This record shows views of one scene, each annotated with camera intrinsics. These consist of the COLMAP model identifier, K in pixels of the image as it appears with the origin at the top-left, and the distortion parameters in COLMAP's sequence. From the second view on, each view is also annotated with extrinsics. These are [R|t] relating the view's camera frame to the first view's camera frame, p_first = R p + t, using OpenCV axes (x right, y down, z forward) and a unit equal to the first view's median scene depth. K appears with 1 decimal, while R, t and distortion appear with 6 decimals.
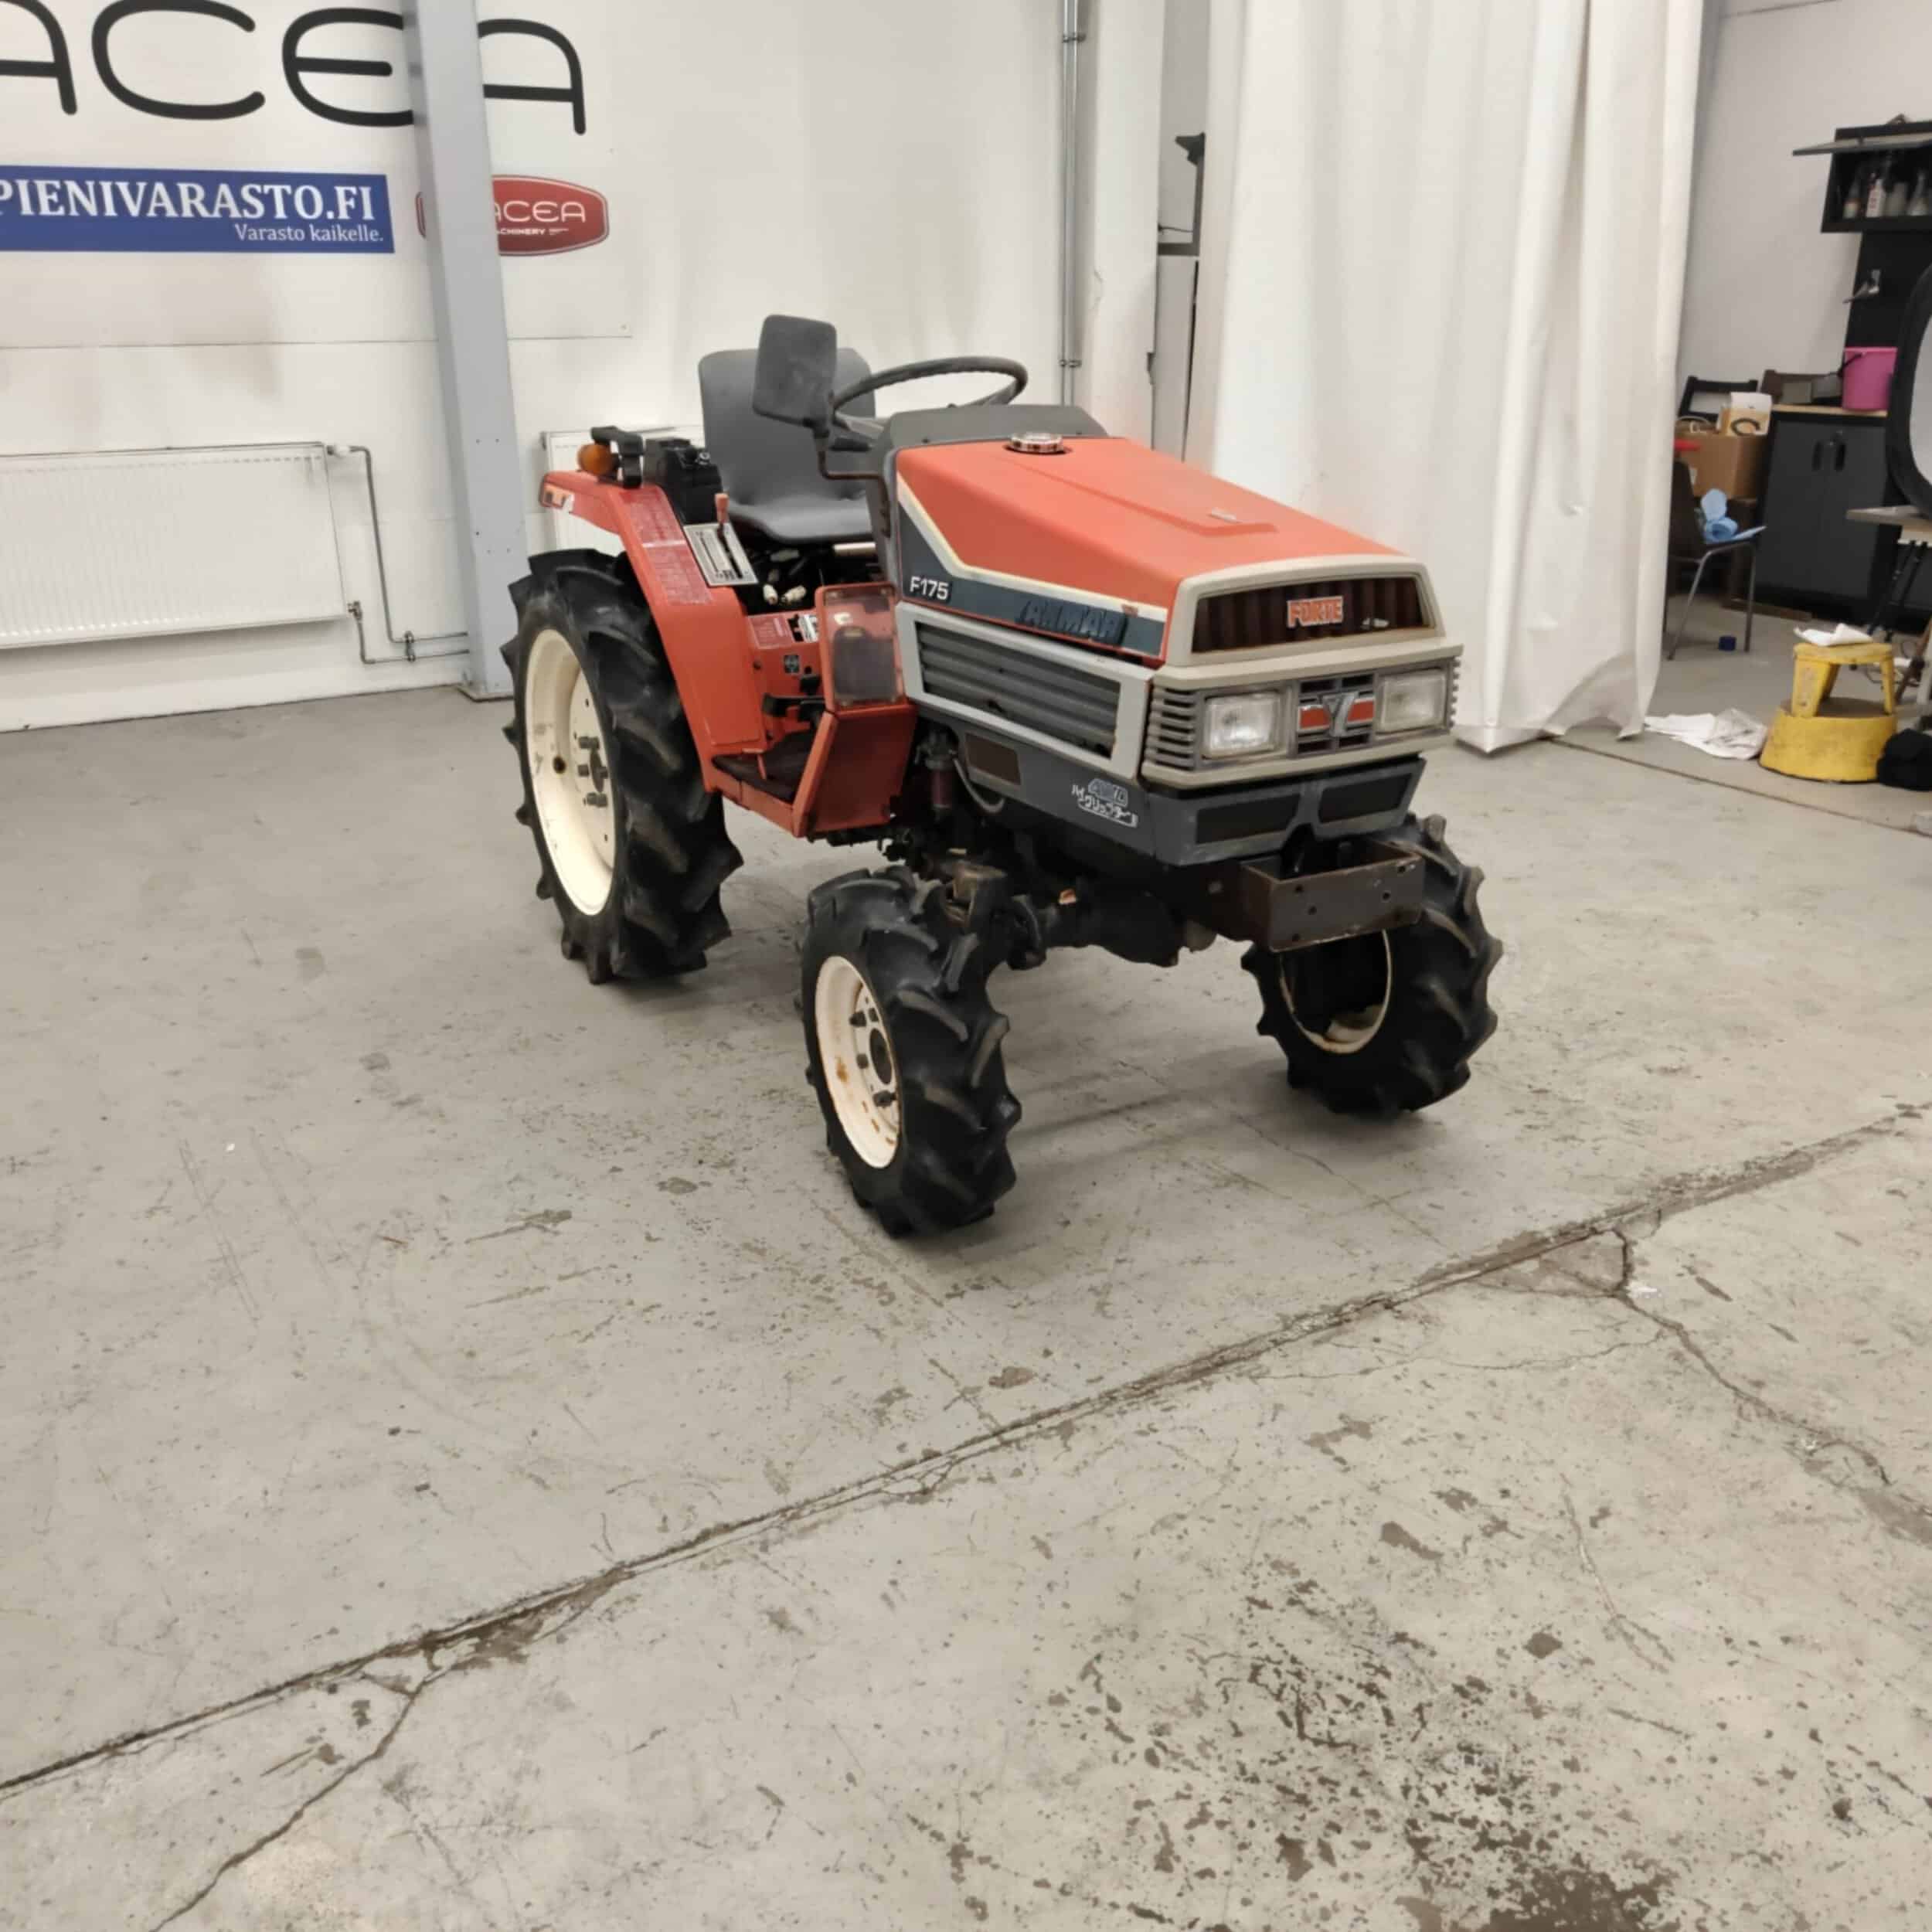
lens RADIAL K [[1826.4, 0, 982.5], [0, 1826.4, 956.5], [0, 0, 1]] dist [0.006133, 0.000649]
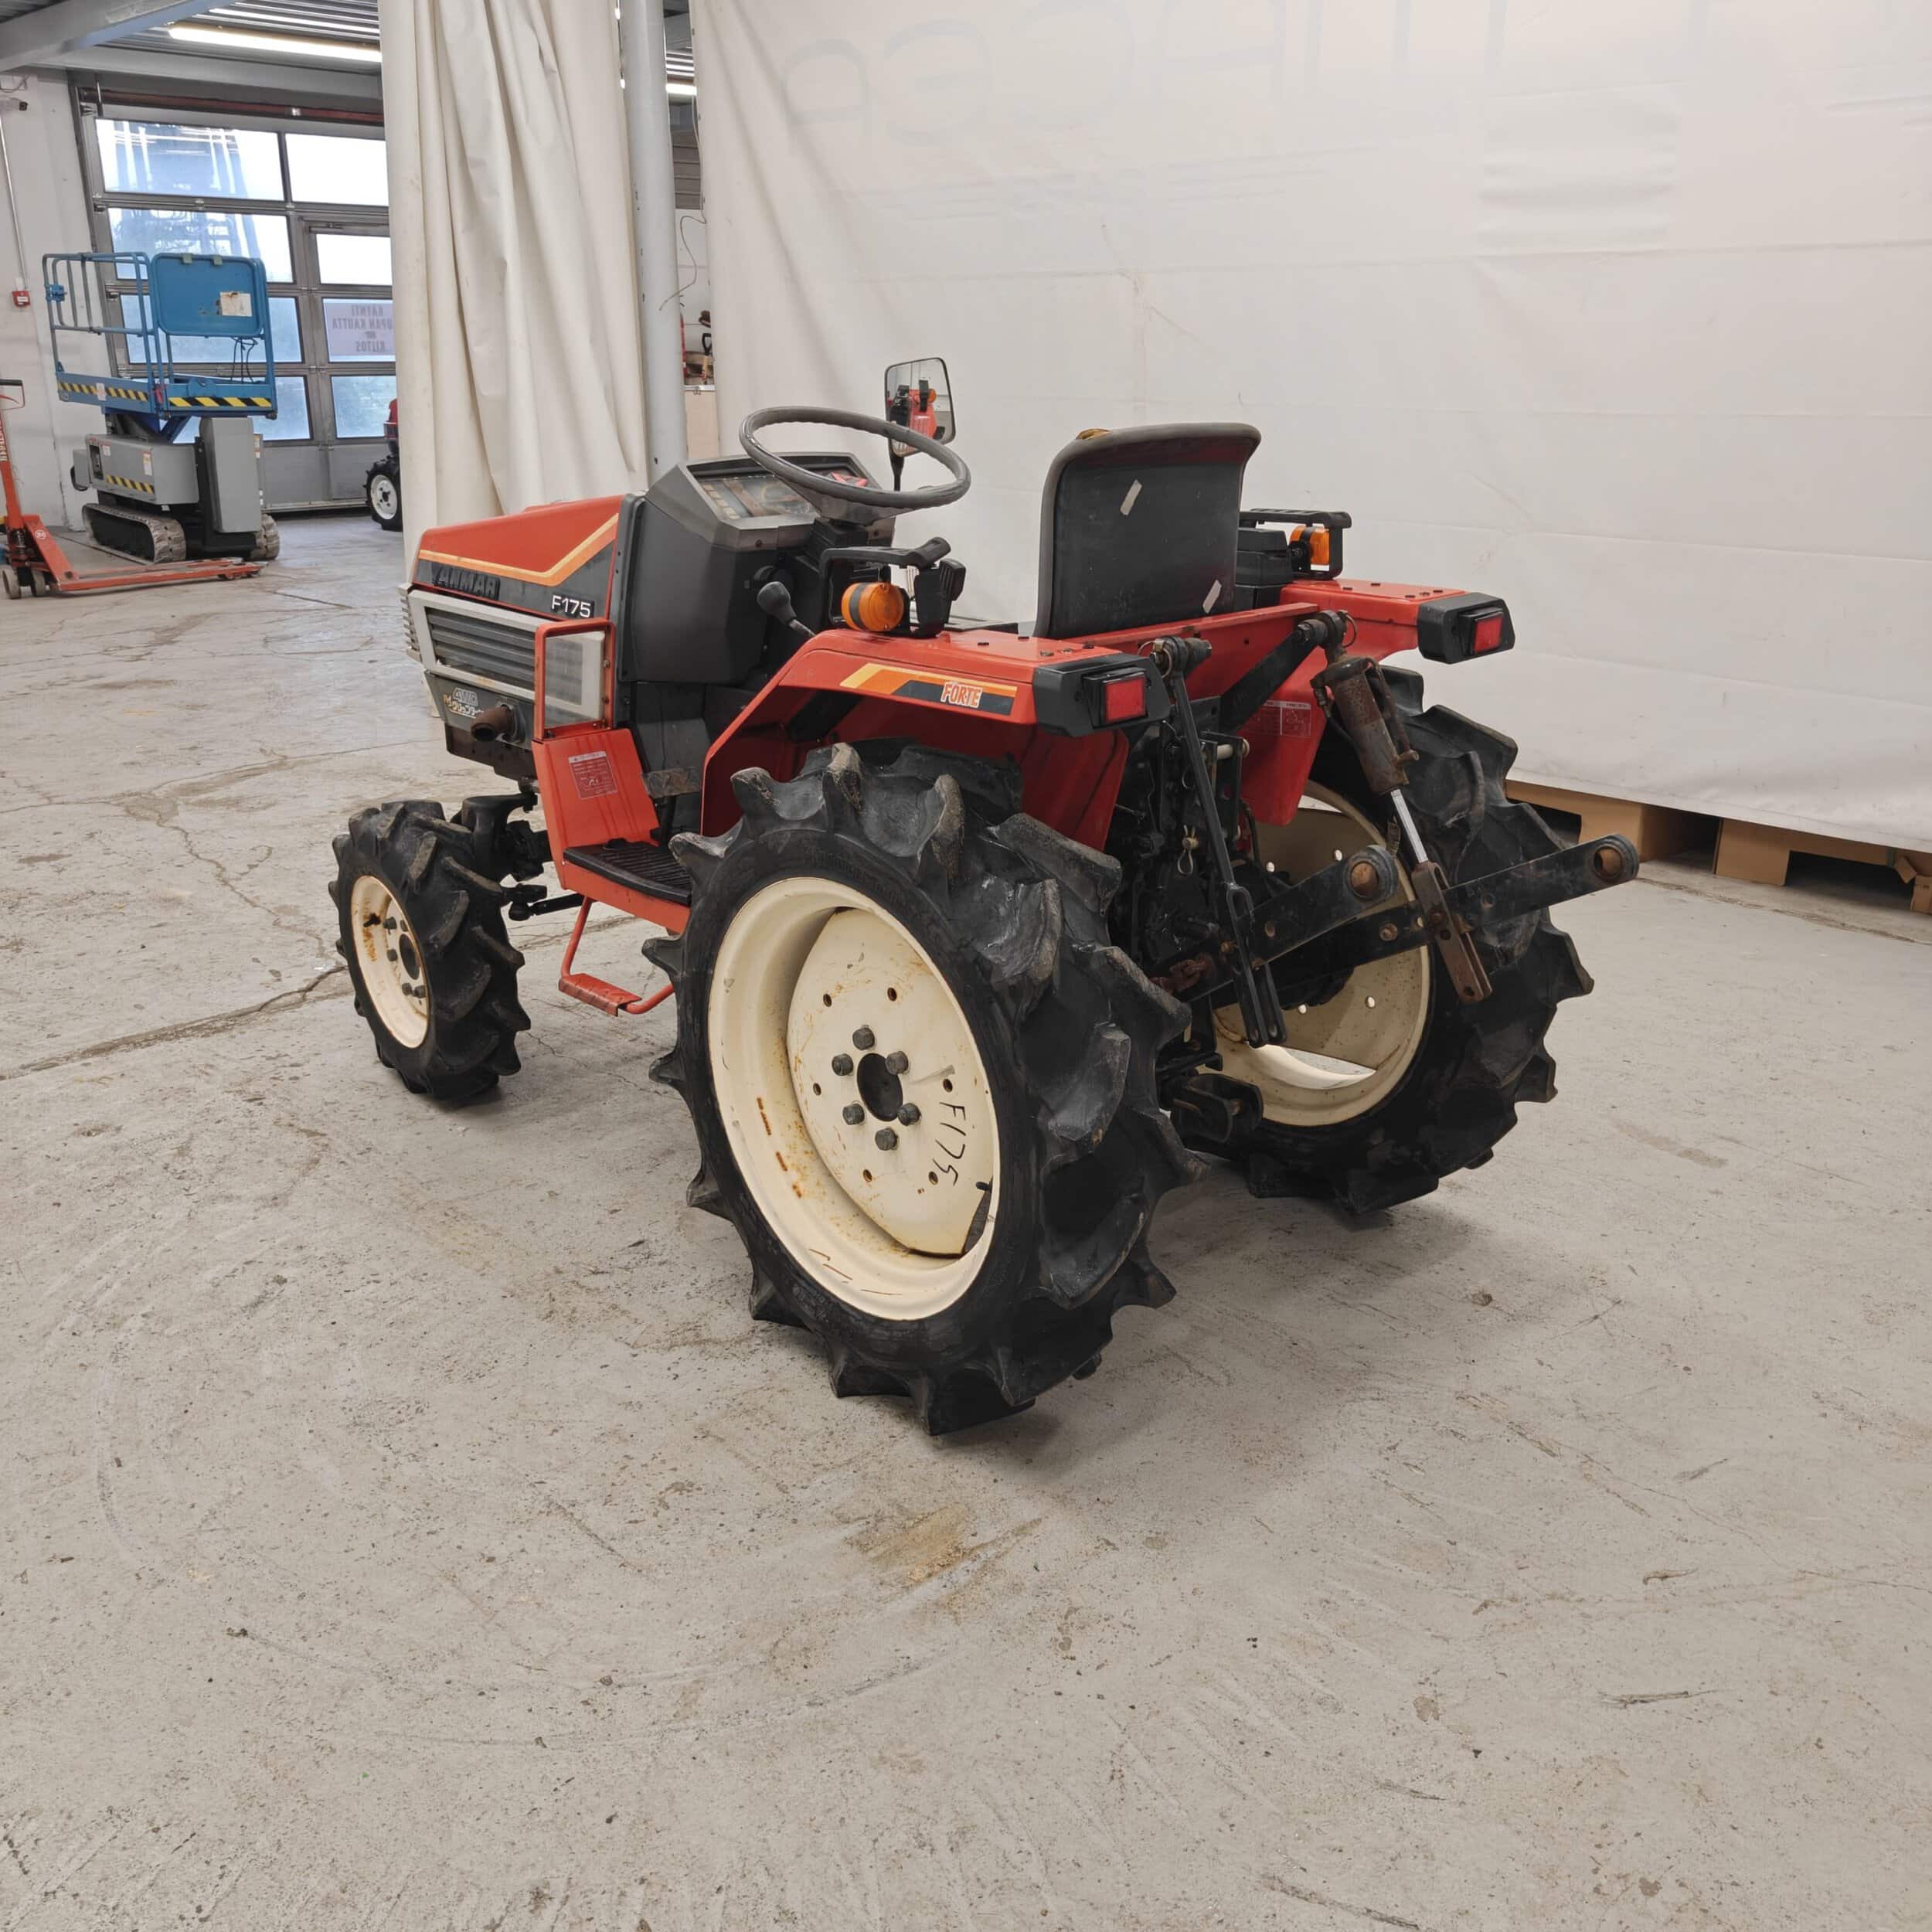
lens RADIAL K [[1837.0, 0, 977.6], [0, 1837.0, 924.6], [0, 0, 1]] dist [0.000327, -0.005350]
pose [[-0.970496, 0.083048, -0.226365, 0.139471], [-0.072901, 0.793811, 0.603779, -0.702202], [0.229834, 0.602467, -0.764336, 1.924231]]
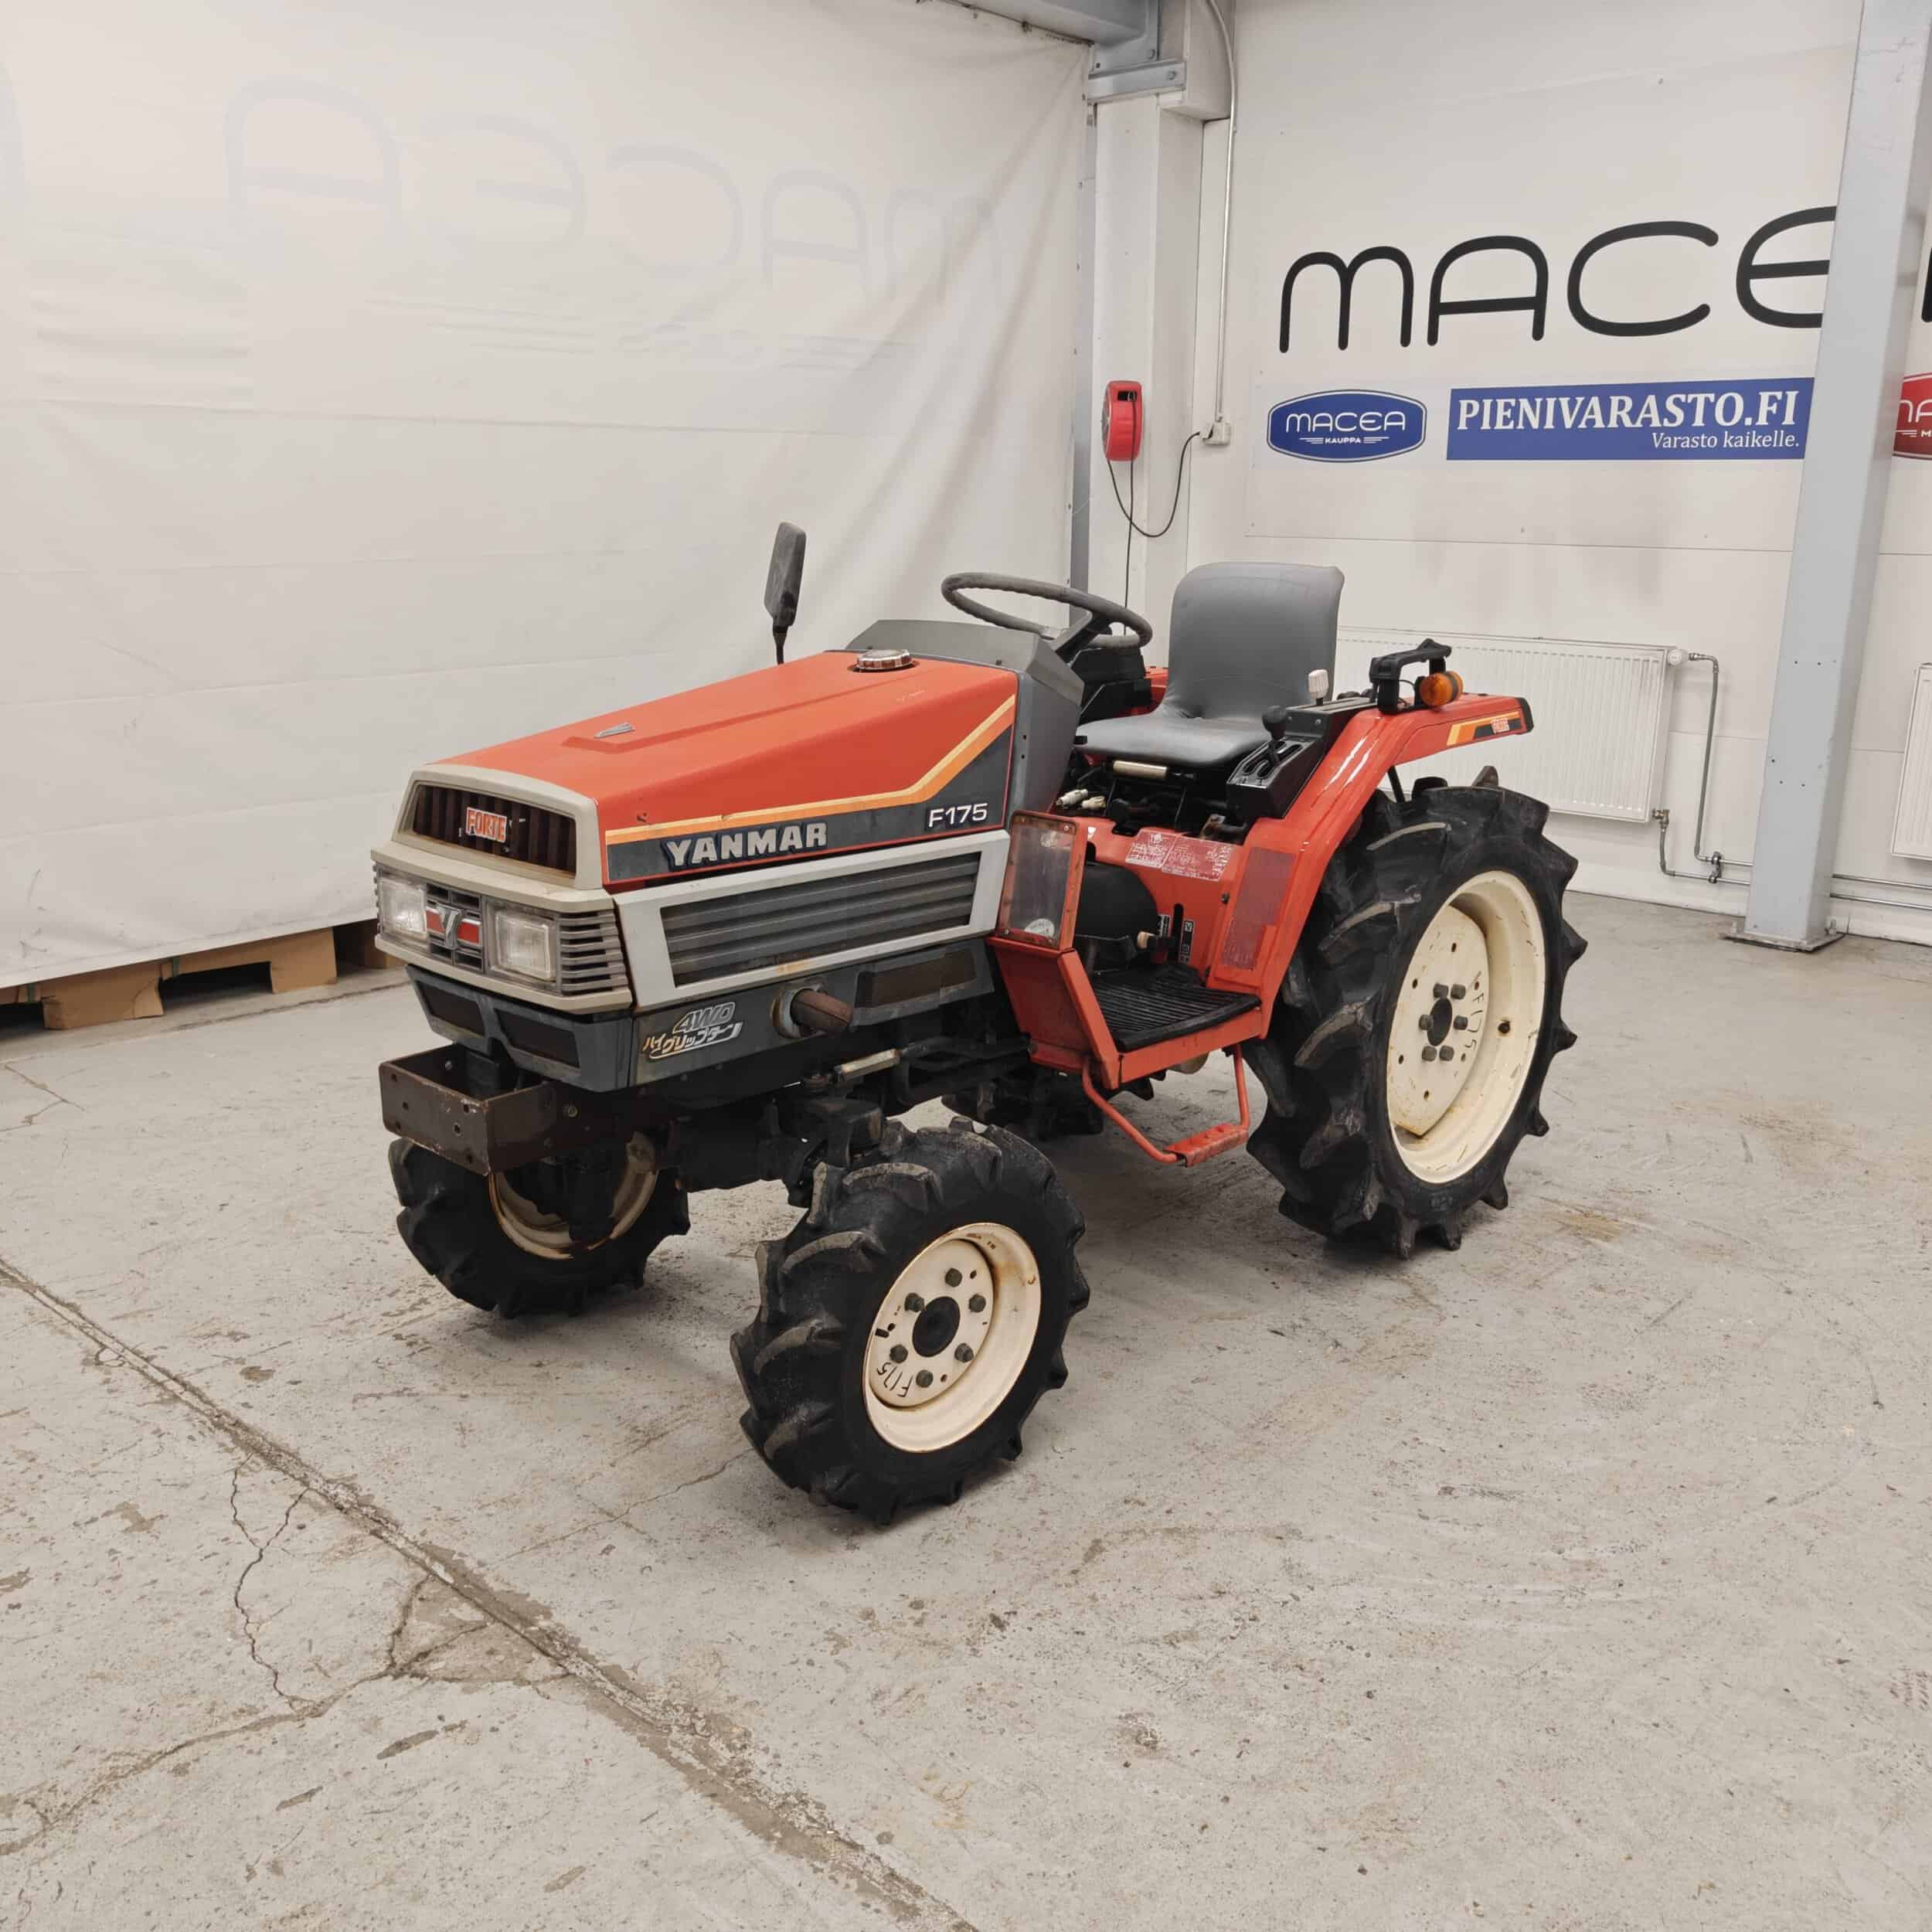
lens RADIAL K [[1821.7, 0, 966.0], [0, 1821.7, 966.0], [0, 0, 1]] dist [0.011802, -0.009746]
pose [[0.307605, 0.252396, -0.917429, 0.924710], [-0.336128, 0.930838, 0.143384, -0.270551], [0.890167, 0.264268, 0.371168, 0.691898]]
